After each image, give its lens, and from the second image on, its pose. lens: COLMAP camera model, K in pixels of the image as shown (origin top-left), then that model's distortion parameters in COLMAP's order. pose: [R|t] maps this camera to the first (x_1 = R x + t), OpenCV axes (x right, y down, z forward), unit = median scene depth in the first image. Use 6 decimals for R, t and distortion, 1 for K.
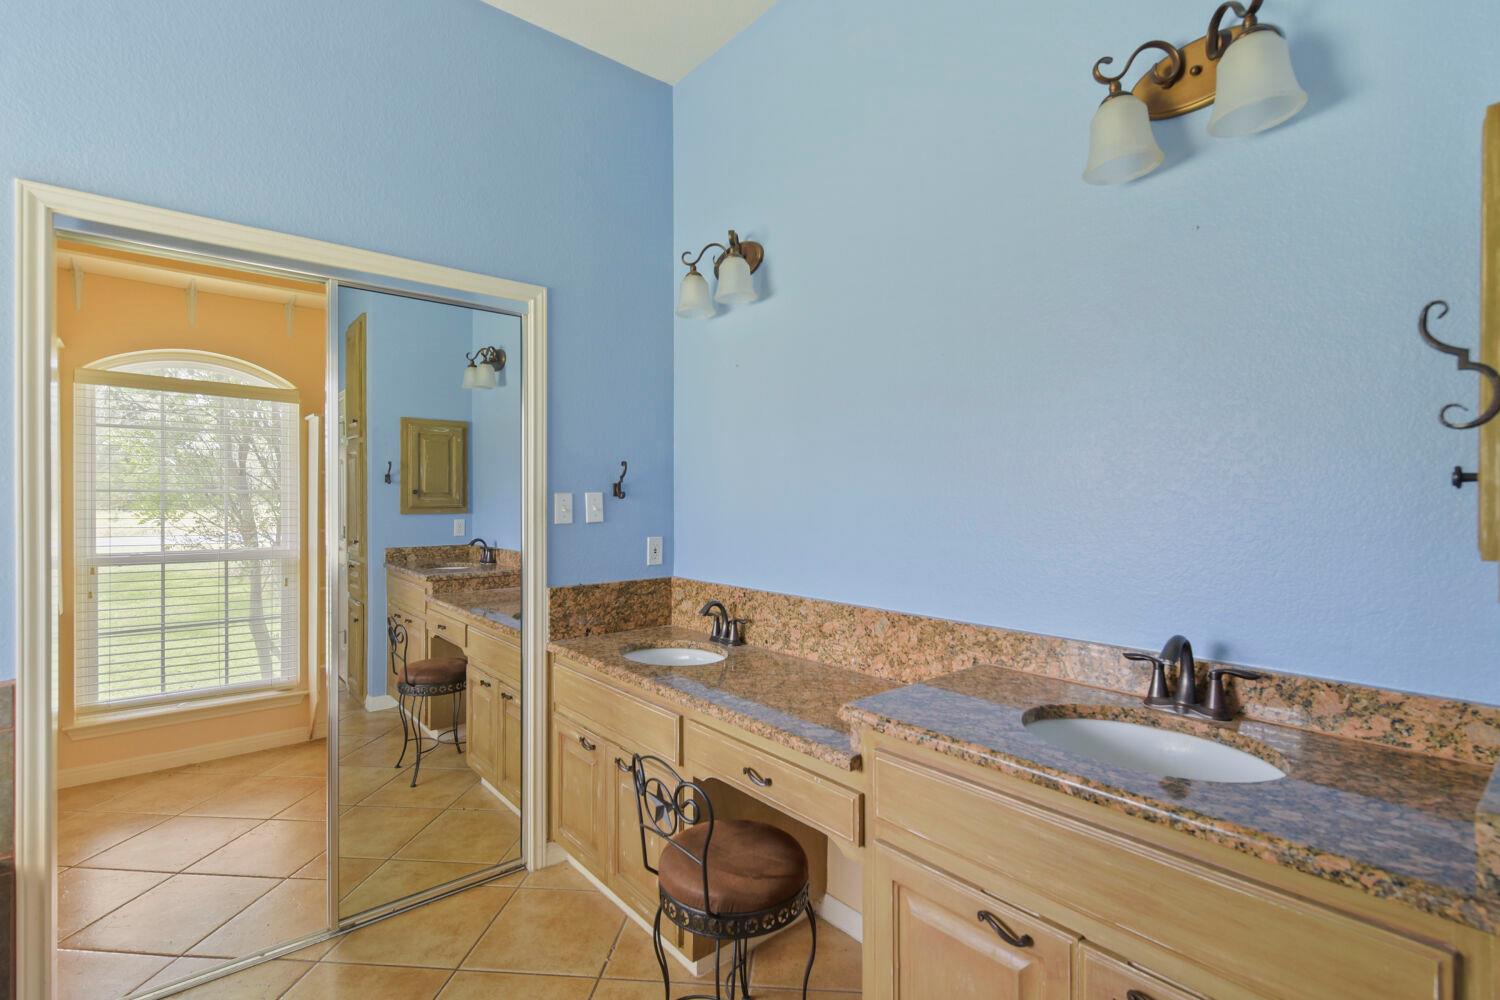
lens RADIAL K [[694.4, 0, 751.4], [0, 694.4, 498.5], [0, 0, 1]] dist [0.005636, -0.000564]
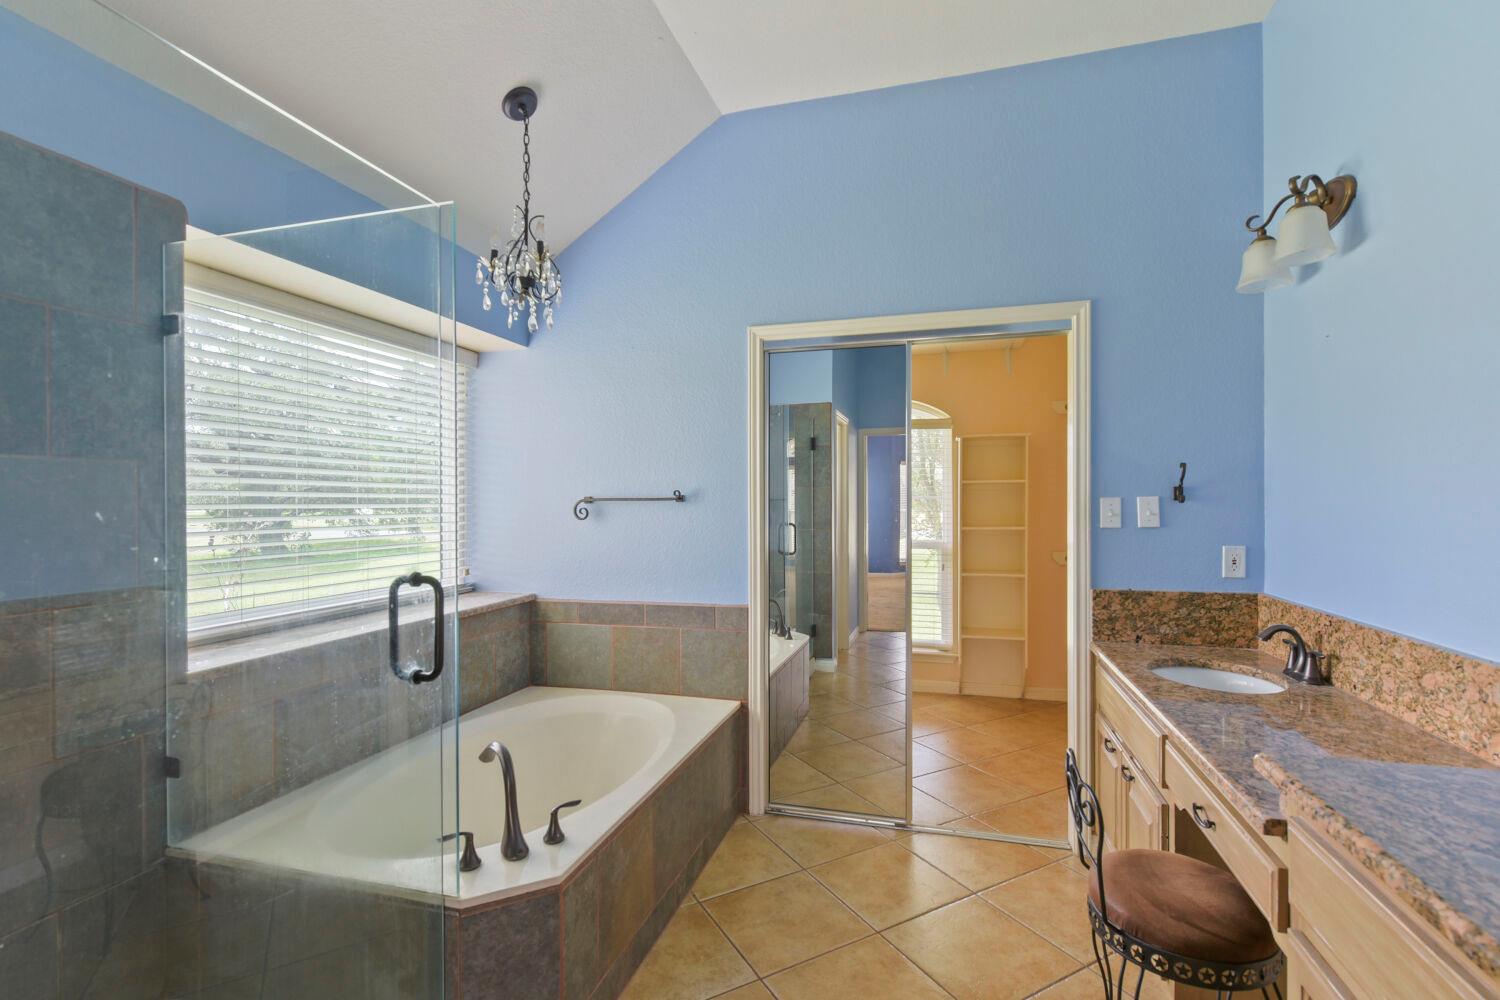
lens RADIAL K [[682.3, 0, 778.9], [0, 682.3, 496.4], [0, 0, 1]] dist [0.004626, -0.000351]
pose [[0.573261, -0.009465, -0.819318, 0.271950], [0.003992, 0.999954, -0.008758, -0.002614], [0.819363, 0.001750, 0.573272, 0.032610]]
